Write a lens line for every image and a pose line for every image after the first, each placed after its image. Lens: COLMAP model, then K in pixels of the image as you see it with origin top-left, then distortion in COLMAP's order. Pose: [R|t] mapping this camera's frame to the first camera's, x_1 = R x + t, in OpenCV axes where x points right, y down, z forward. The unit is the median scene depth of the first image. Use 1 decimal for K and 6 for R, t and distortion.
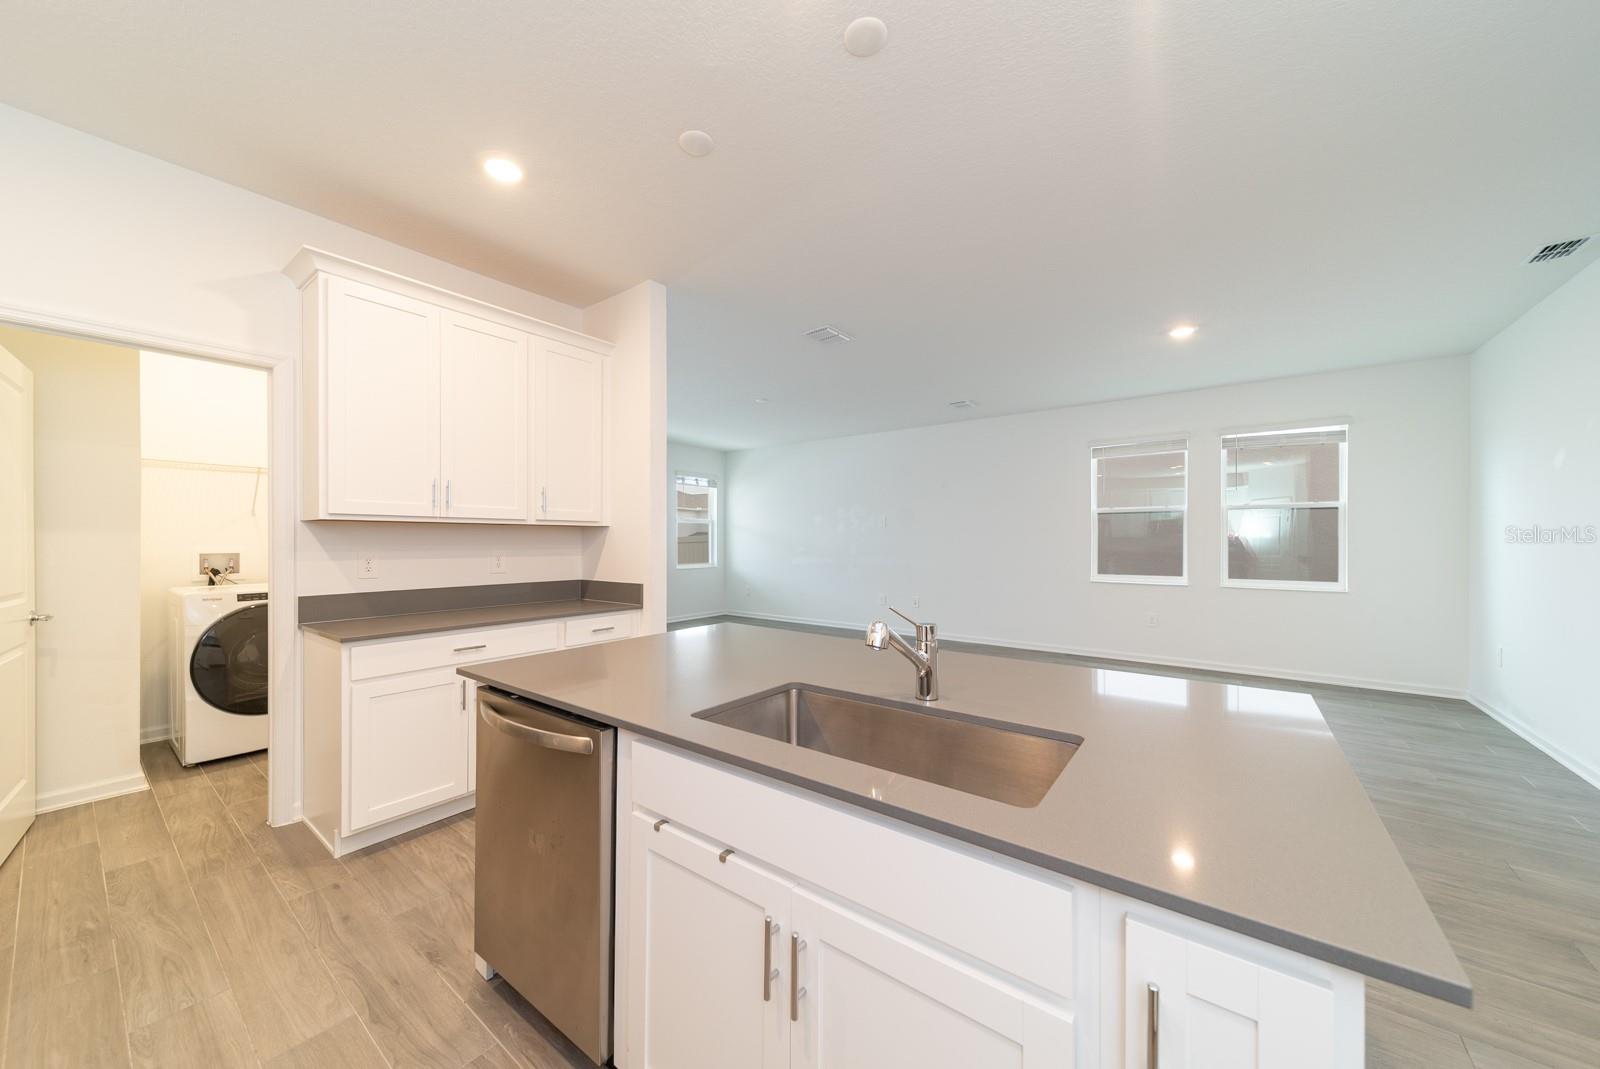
lens RADIAL K [[564.8, 0, 792.9], [0, 564.8, 541.8], [0, 0, 1]] dist [0.005177, -0.000963]
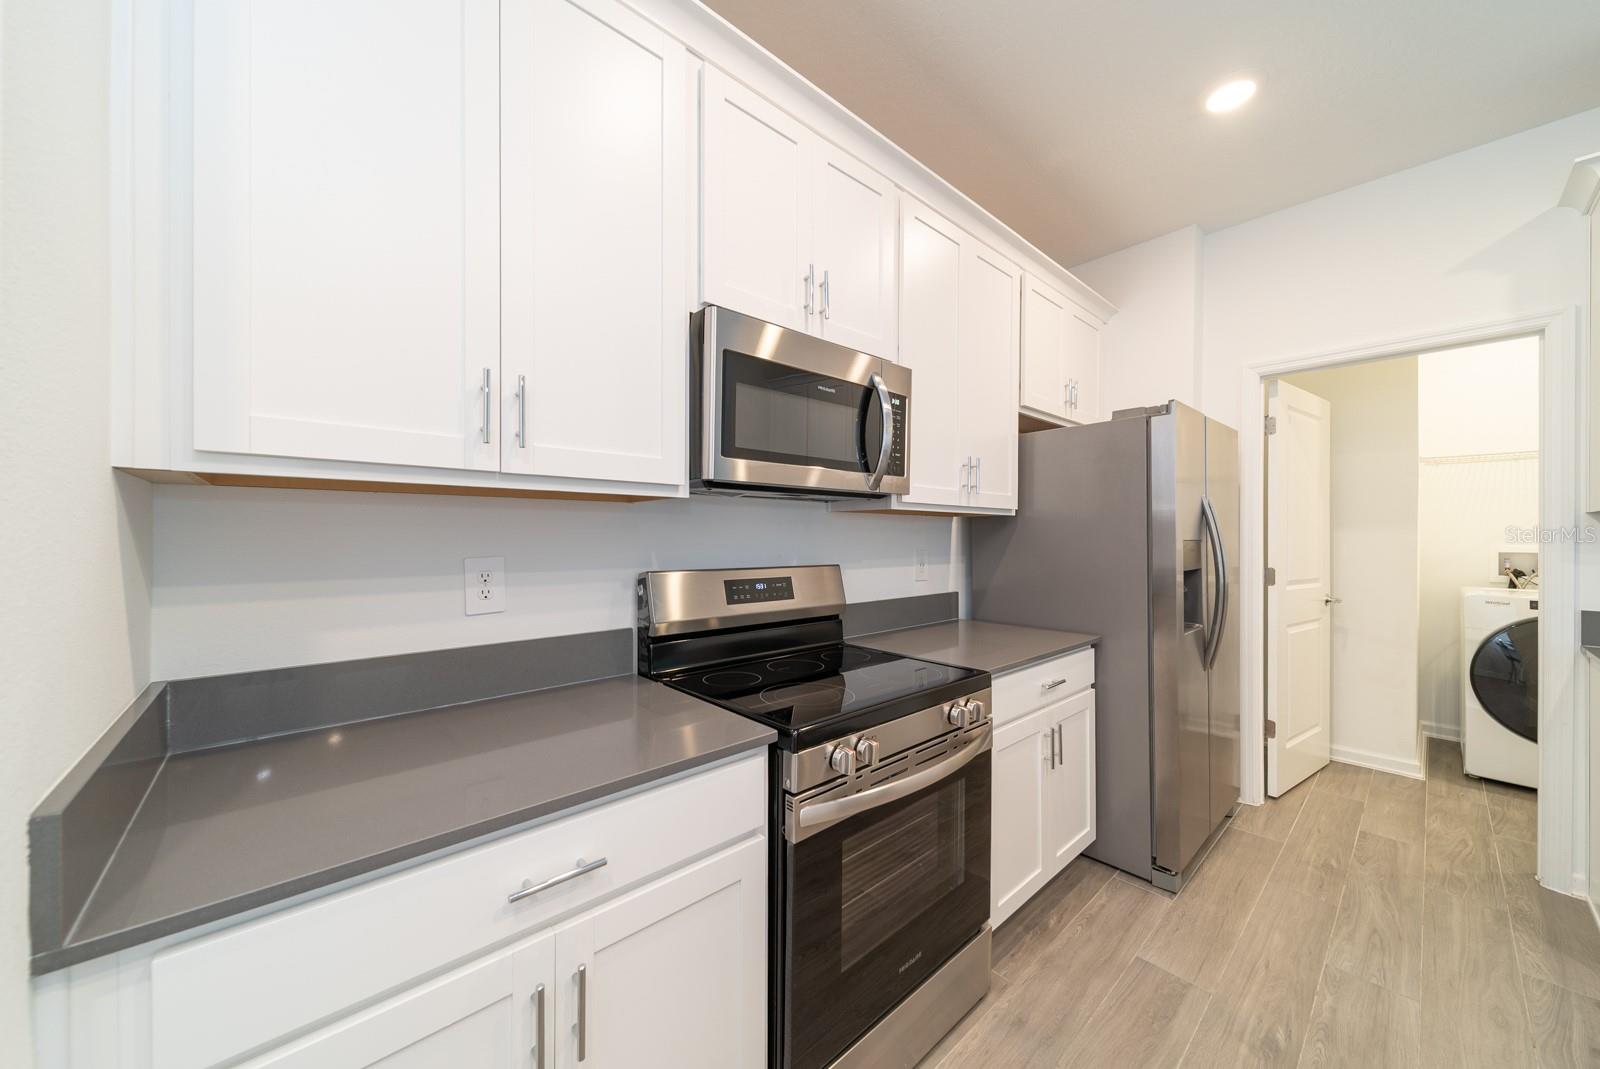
lens RADIAL K [[564.8, 0, 796.1], [0, 564.8, 535.3], [0, 0, 1]] dist [0.005177, -0.000963]
pose [[-0.174323, -0.001259, -0.984688, 0.086322], [-0.005782, 0.999983, -0.000255, 0.000394], [0.984671, 0.005649, -0.174328, 0.074193]]
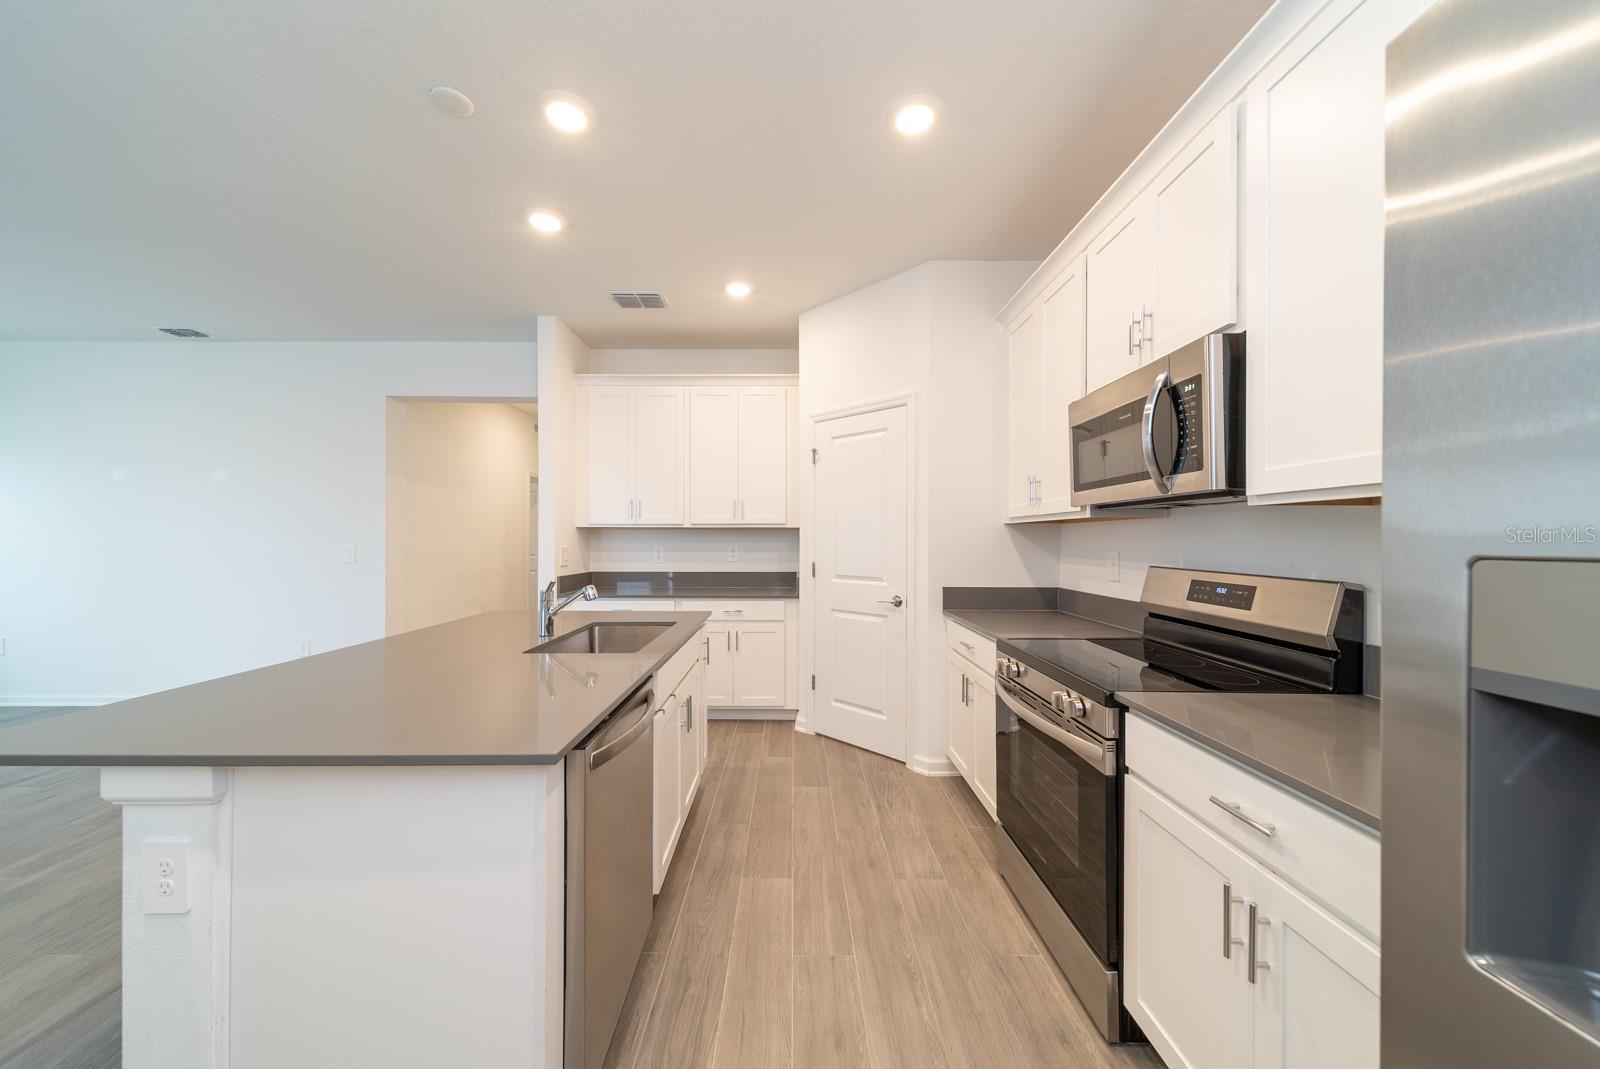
lens RADIAL K [[564.8, 0, 790.4], [0, 564.8, 534.0], [0, 0, 1]] dist [0.005177, -0.000963]
pose [[-0.604450, 0.002804, 0.796638, -0.796940], [-0.004261, 0.999968, -0.006752, -0.000840], [-0.796632, -0.007476, -0.604418, 0.750823]]
